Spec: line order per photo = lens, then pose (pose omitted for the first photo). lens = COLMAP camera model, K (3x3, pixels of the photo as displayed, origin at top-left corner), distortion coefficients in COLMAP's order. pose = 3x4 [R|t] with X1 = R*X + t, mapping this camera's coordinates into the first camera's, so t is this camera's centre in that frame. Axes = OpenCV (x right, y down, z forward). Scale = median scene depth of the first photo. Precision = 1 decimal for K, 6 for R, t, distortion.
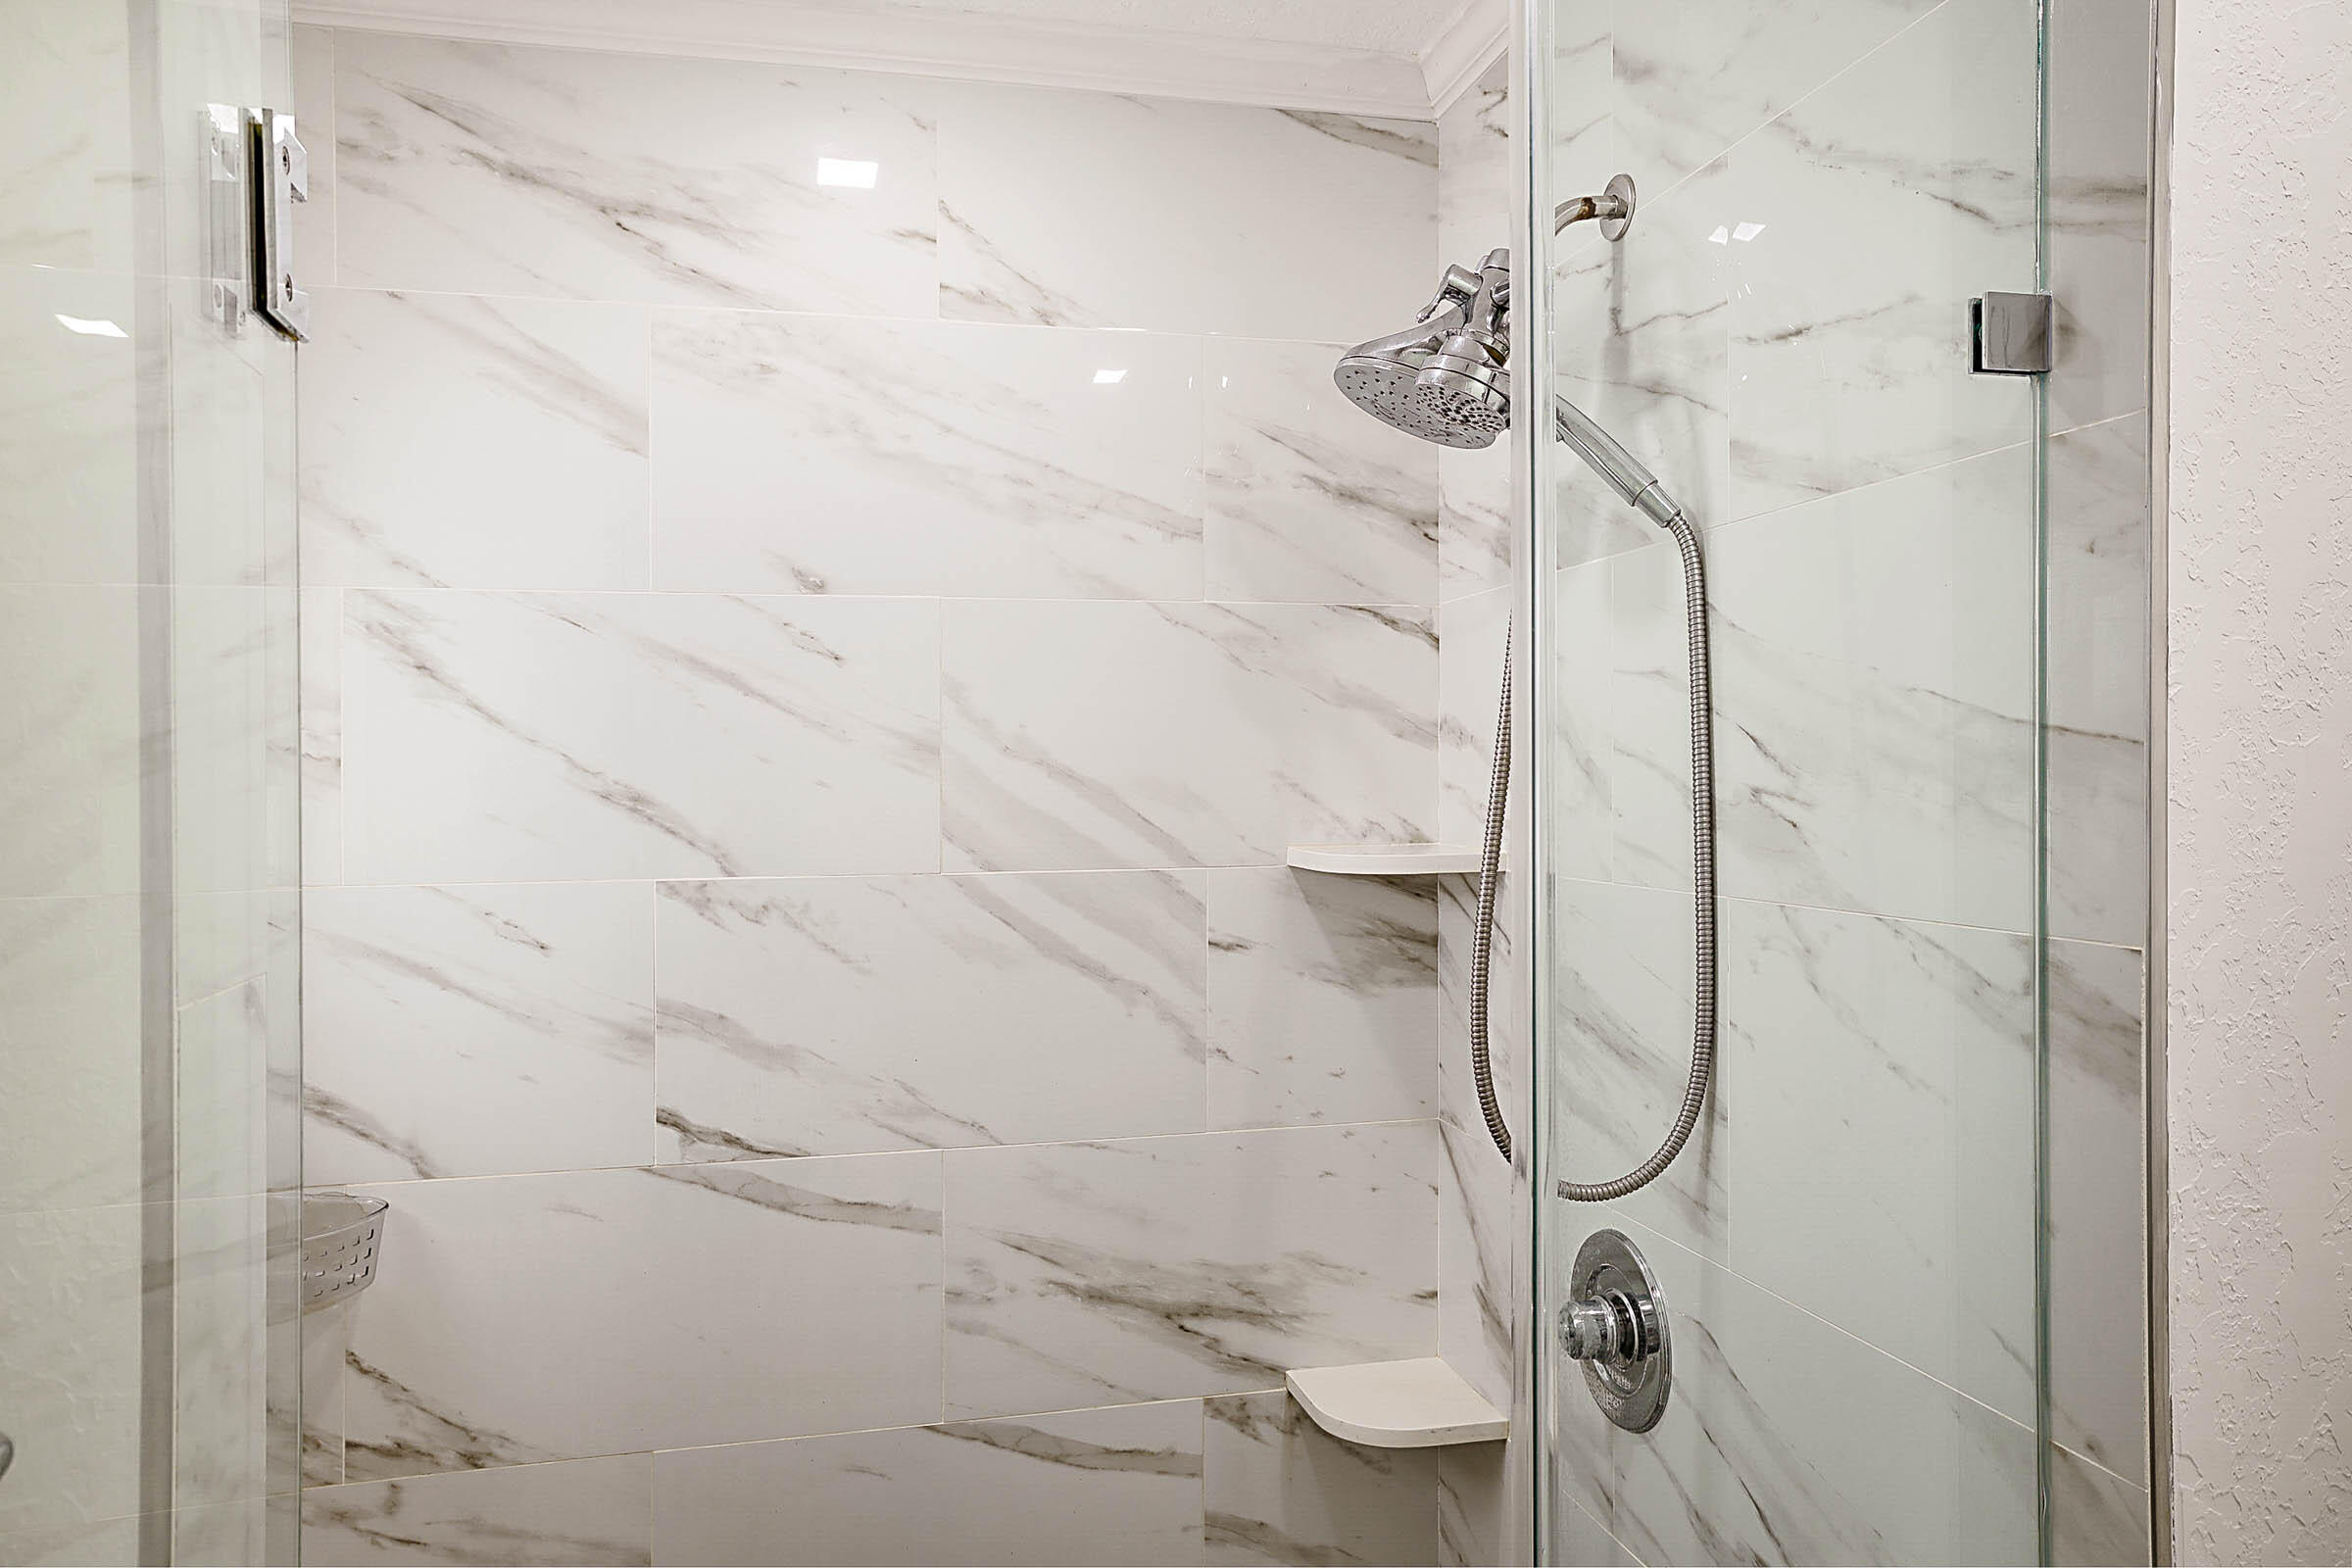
lens RADIAL K [[1589.6, 0, 1094.1], [0, 1589.6, 785.0], [0, 0, 1]] dist [0.004953, 0.002324]
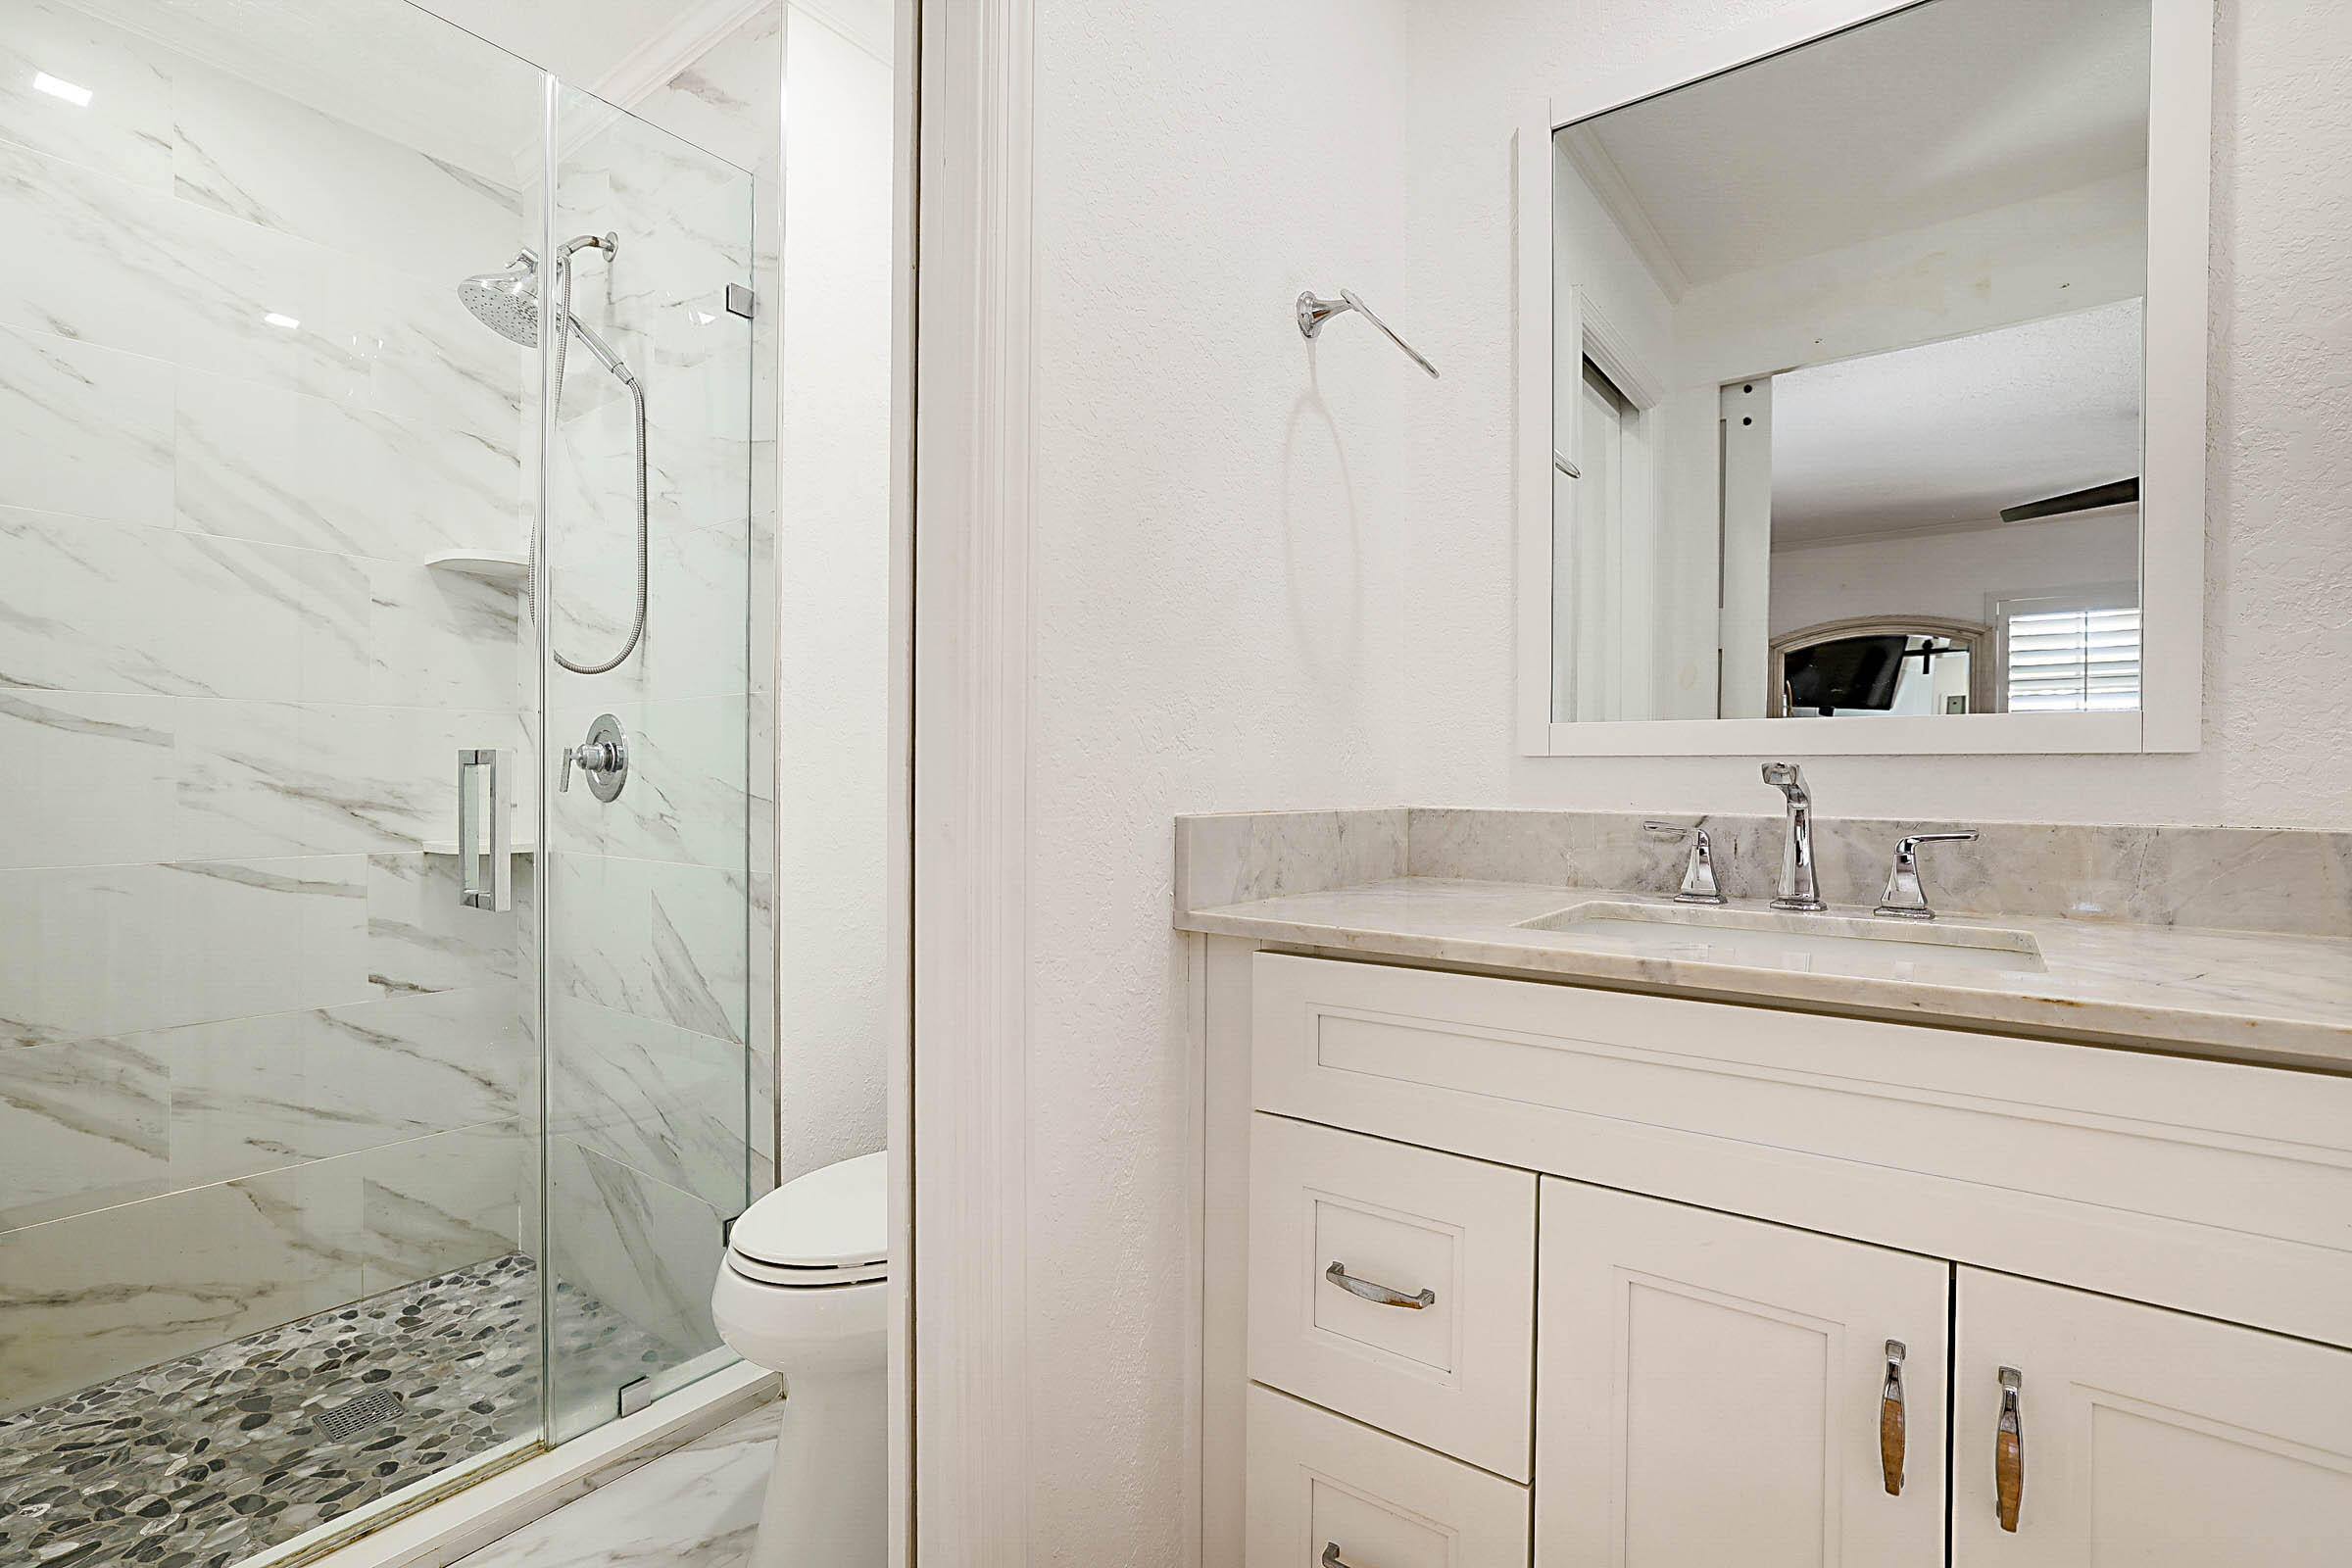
lens RADIAL K [[1064.9, 0, 1176.0], [0, 1064.9, 784.0], [0, 0, 1]] dist [-0.033589, 0.010659]
pose [[0.730369, 0.001628, 0.683051, -0.074653], [-0.000297, 0.999998, -0.002066, 0.322205], [-0.683052, 0.001306, 0.730368, -0.497747]]
